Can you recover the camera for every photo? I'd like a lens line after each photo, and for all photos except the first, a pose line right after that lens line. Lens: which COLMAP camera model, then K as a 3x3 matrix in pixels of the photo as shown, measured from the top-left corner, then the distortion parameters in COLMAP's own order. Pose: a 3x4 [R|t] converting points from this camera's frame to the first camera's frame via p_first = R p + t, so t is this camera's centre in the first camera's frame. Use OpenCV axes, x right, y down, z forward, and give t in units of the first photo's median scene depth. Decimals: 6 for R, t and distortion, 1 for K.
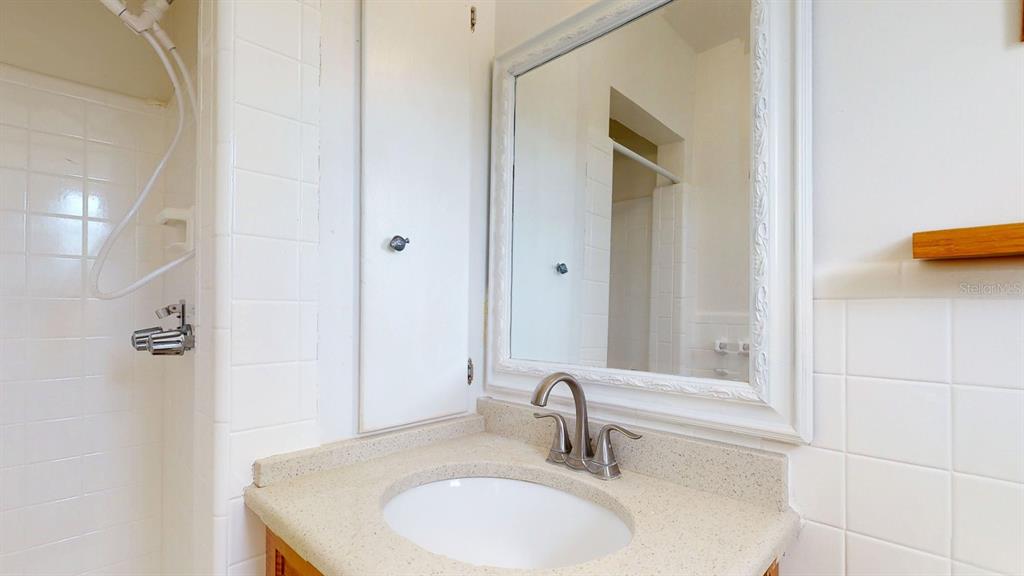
lens RADIAL K [[427.7, 0, 511.0], [0, 427.7, 306.8], [0, 0, 1]] dist [0.002283, 0.000046]
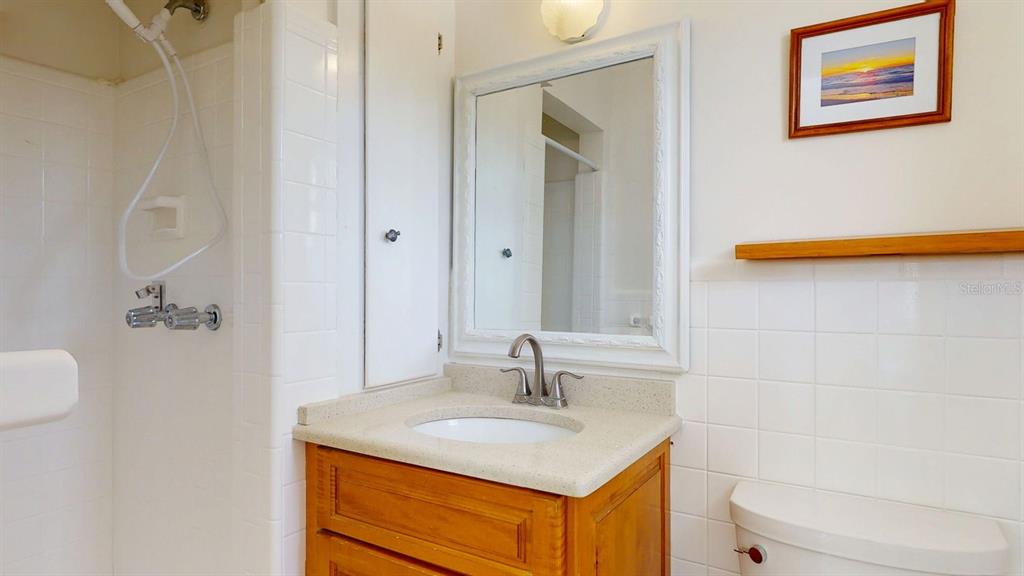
lens RADIAL K [[426.9, 0, 512.7], [0, 426.9, 289.8], [0, 0, 1]] dist [0.000658, 0.000035]
pose [[0.984224, -0.004486, 0.176870, -0.119160], [0.002785, 0.999948, 0.009861, -0.002101], [-0.176905, -0.009212, 0.984185, -0.239250]]
